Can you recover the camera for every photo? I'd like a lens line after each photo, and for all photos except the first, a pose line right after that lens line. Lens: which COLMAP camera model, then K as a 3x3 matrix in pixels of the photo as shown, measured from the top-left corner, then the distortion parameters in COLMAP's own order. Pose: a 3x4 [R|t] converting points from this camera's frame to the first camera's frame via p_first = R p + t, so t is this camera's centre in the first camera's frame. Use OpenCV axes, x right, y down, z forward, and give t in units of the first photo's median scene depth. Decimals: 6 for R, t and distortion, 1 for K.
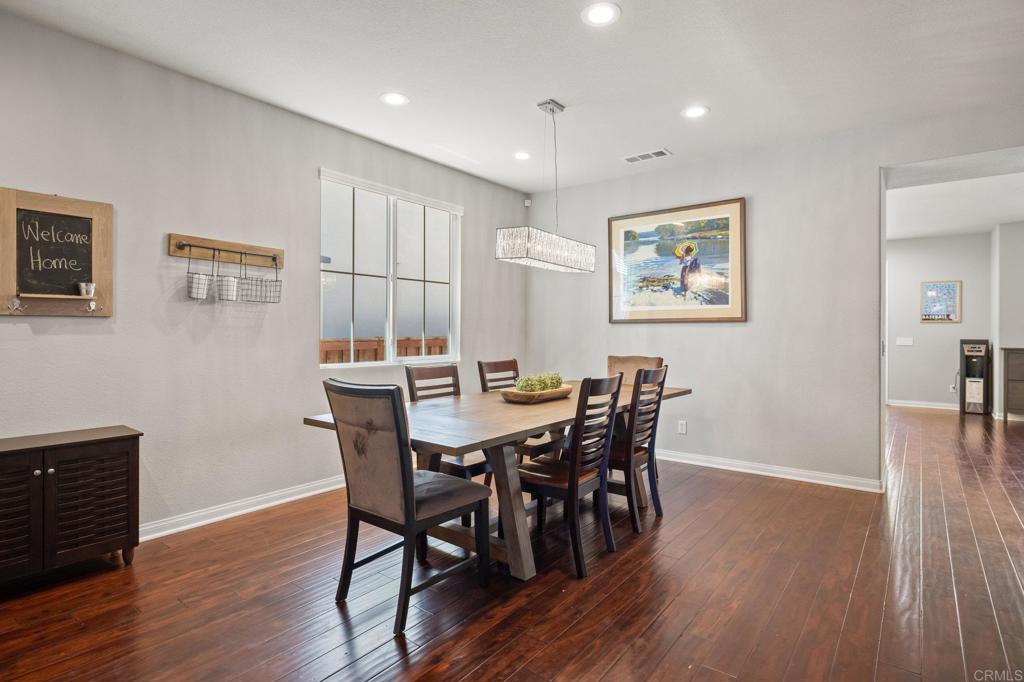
lens RADIAL K [[520.1, 0, 520.8], [0, 520.1, 333.8], [0, 0, 1]] dist [-0.000240, 0.000992]
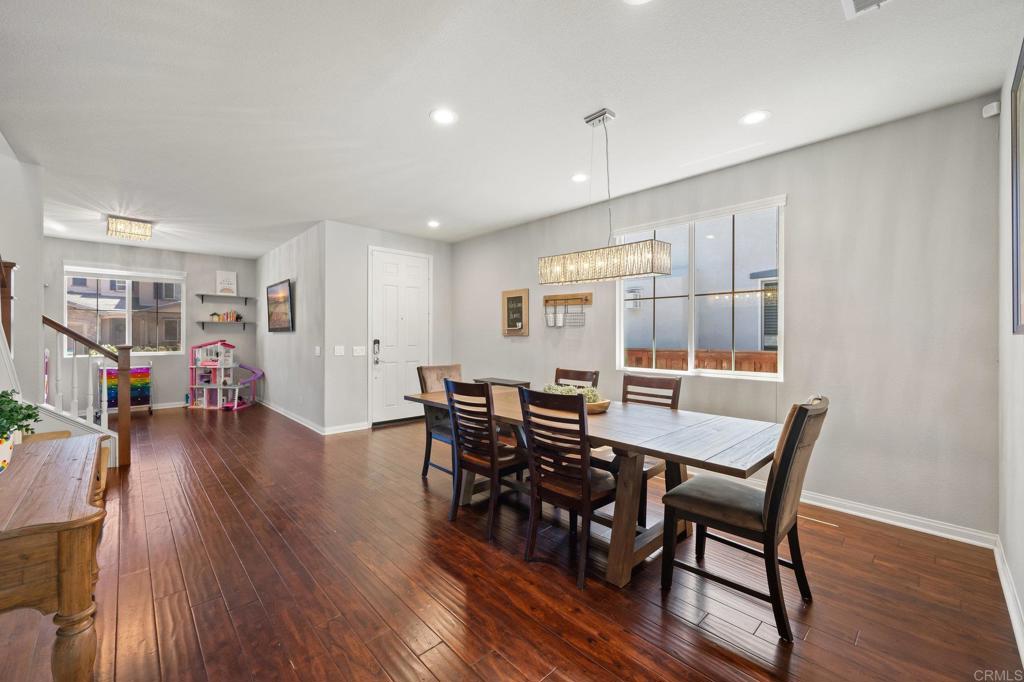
lens RADIAL K [[407.2, 0, 520.3], [0, 407.2, 338.2], [0, 0, 1]] dist [0.004475, 0.000346]
pose [[-0.133357, 0.001558, -0.991067, 0.731662], [-0.008412, 0.999961, 0.002704, -0.018262], [0.991032, 0.008697, -0.133339, 0.844987]]
